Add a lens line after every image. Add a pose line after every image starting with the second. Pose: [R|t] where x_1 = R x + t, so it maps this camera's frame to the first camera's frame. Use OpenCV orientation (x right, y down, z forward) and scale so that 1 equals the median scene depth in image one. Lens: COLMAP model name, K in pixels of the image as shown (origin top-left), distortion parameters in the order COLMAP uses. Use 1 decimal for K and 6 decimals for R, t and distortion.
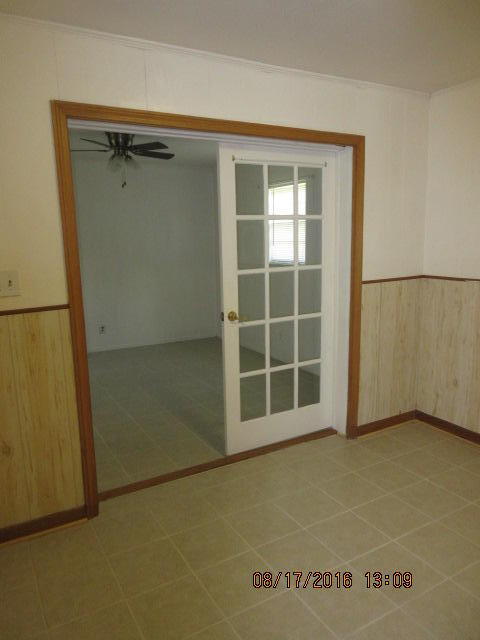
lens RADIAL K [[473.1, 0, 239.3], [0, 473.1, 322.2], [0, 0, 1]] dist [-0.001625, 0.003339]
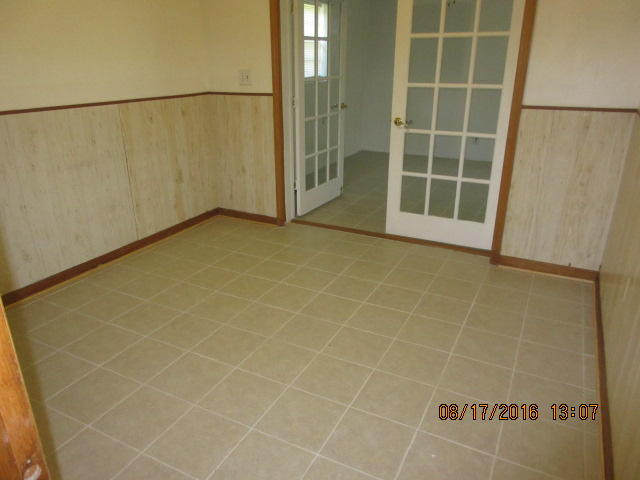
lens RADIAL K [[473.1, 0, 317.5], [0, 473.1, 239.8], [0, 0, 1]] dist [-0.001625, 0.003339]
pose [[0.550901, 0.326311, -0.768134, 0.894019], [-0.159496, 0.944594, 0.286884, -0.040794], [0.819188, -0.035530, 0.572423, 0.116740]]
